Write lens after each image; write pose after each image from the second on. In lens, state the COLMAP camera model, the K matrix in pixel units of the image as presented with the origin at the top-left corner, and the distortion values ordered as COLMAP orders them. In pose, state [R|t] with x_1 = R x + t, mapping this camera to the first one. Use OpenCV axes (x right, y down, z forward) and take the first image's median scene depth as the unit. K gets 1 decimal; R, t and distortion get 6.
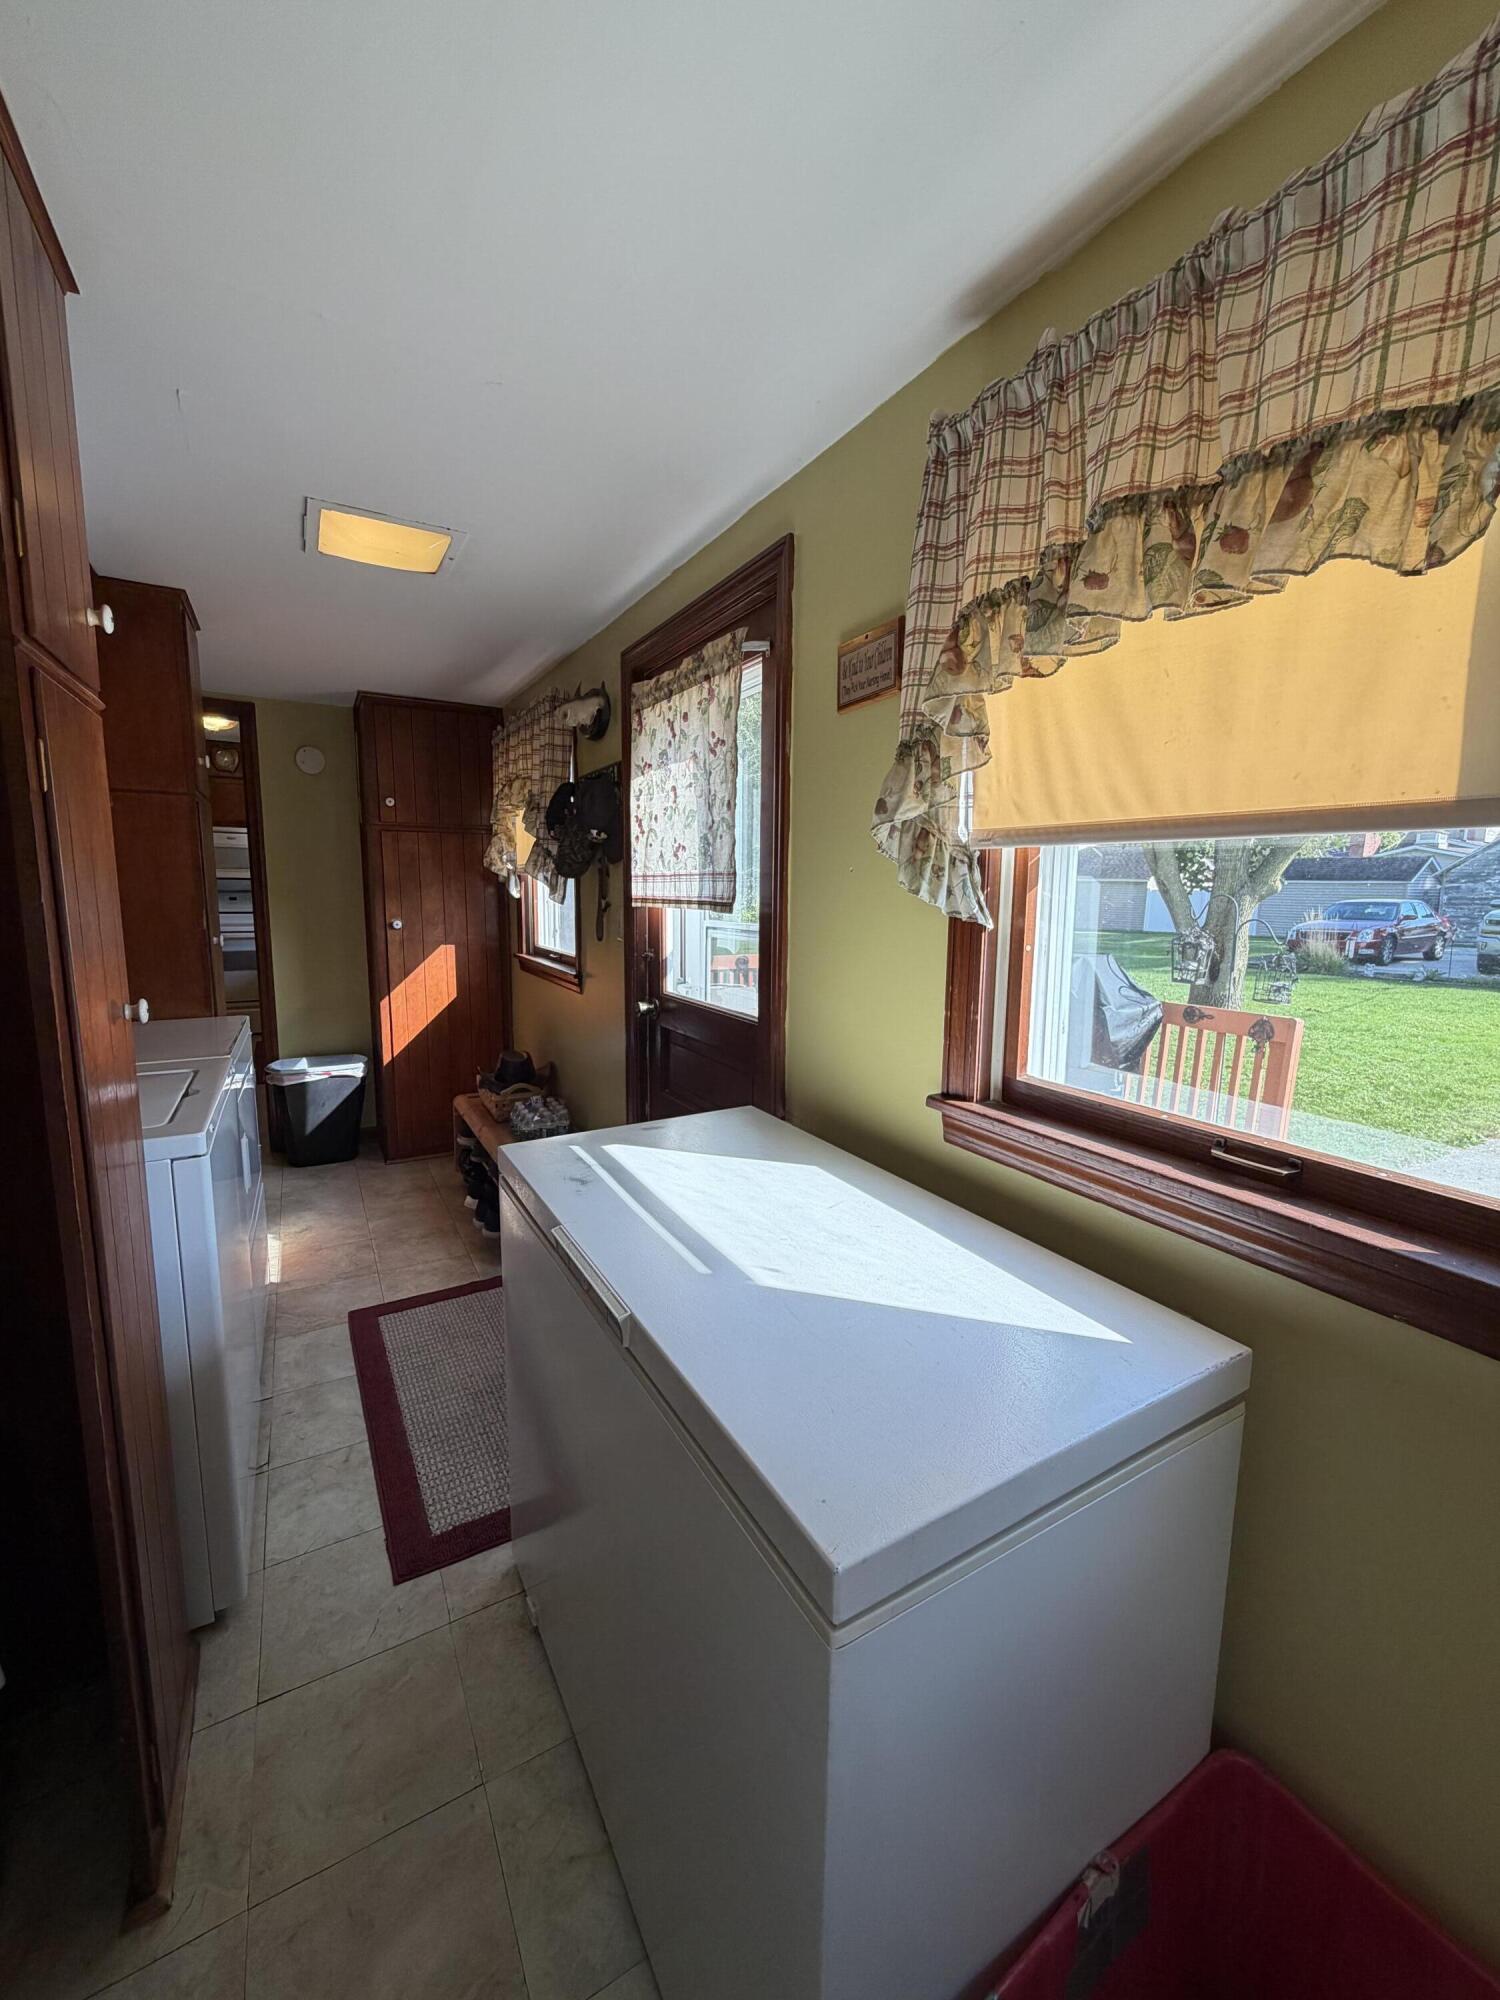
lens RADIAL K [[794.6, 0, 751.7], [0, 794.6, 1002.4], [0, 0, 1]] dist [-0.000951, 0.000359]
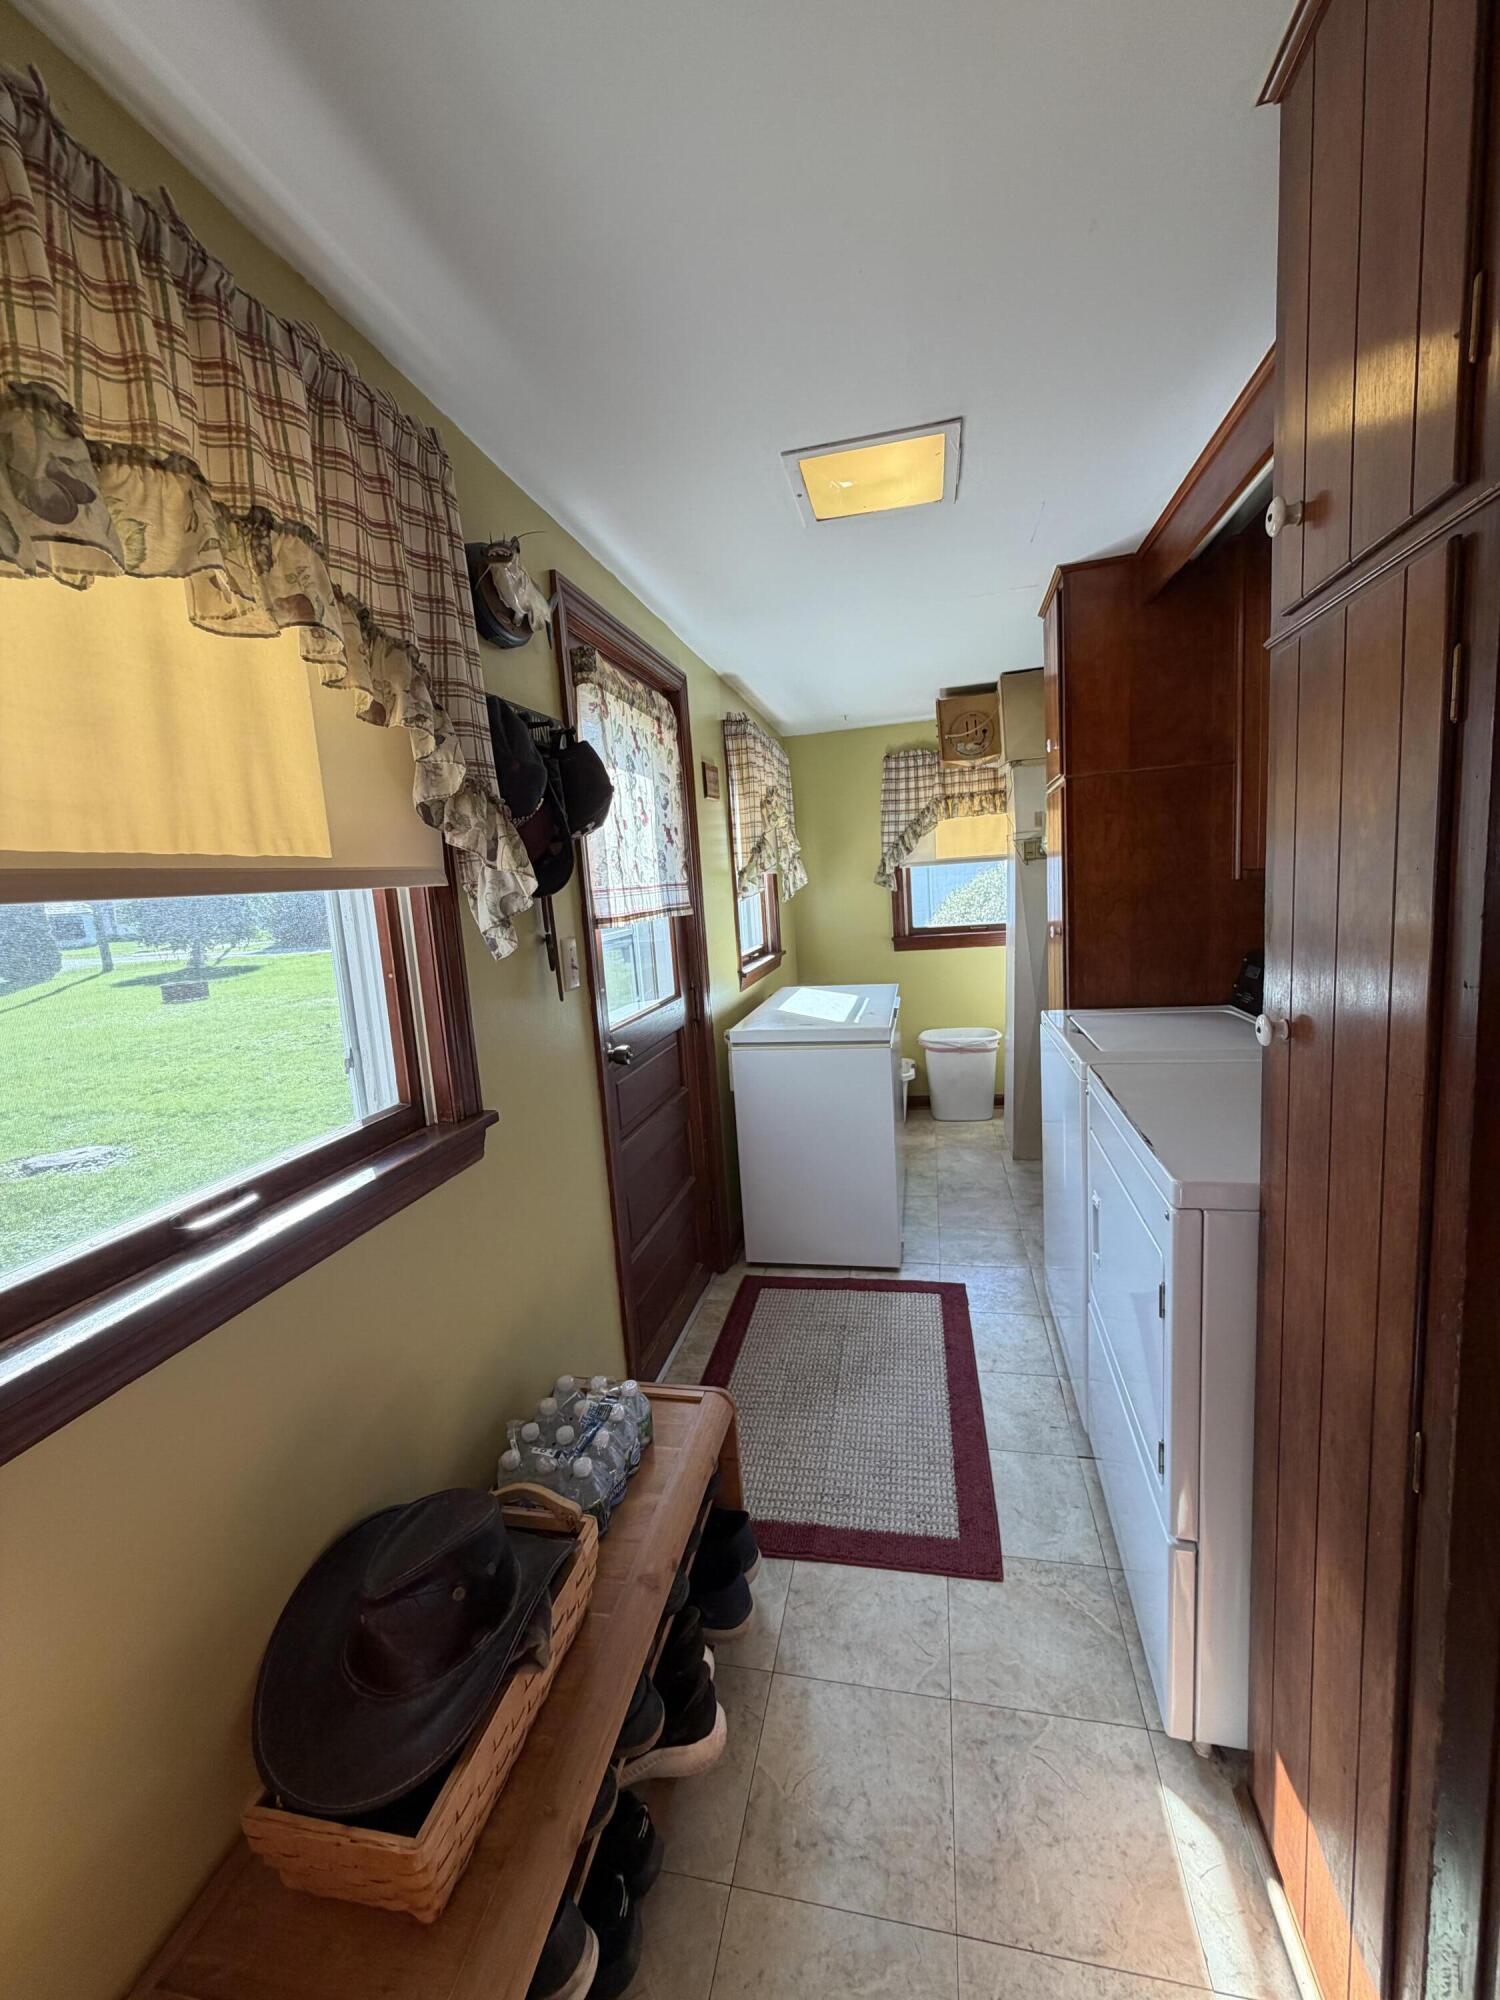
lens RADIAL K [[794.6, 0, 752.2], [0, 794.6, 996.1], [0, 0, 1]] dist [-0.000951, 0.000359]
pose [[-0.744388, -0.055230, 0.665460, -0.835345], [0.151961, 0.956413, 0.249363, -0.248251], [-0.650227, 0.286747, -0.703549, 1.596043]]
